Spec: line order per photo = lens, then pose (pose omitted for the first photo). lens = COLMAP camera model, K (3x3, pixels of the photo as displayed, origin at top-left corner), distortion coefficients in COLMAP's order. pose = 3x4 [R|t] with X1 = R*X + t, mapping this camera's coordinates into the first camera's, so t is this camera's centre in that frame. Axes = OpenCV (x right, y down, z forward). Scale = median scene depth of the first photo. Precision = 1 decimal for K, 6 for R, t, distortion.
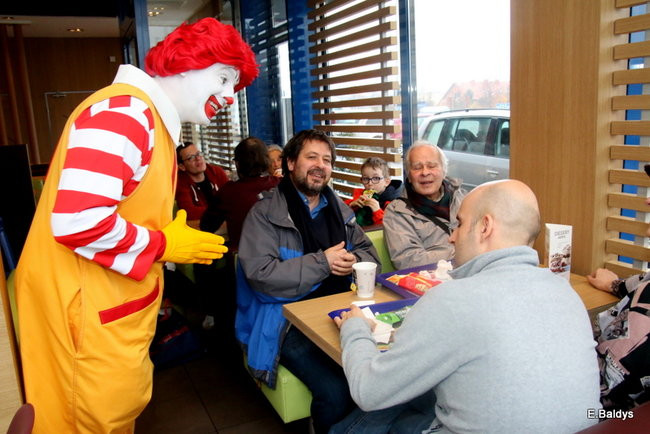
lens RADIAL K [[530.8, 0, 322.6], [0, 530.8, 217.0], [0, 0, 1]] dist [-0.108192, 0.068869]
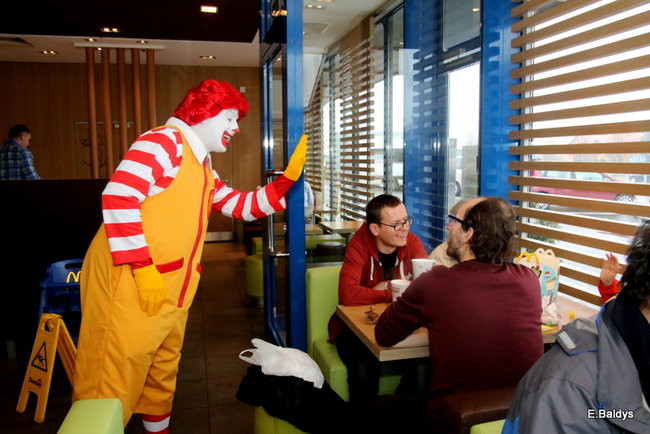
lens RADIAL K [[530.8, 0, 326.3], [0, 530.8, 218.5], [0, 0, 1]] dist [-0.108192, 0.068869]
pose [[0.978569, 0.065347, -0.195275, -0.094496], [-0.079659, 0.994612, -0.066350, -0.037375], [0.189887, 0.080484, 0.978501, 0.198209]]
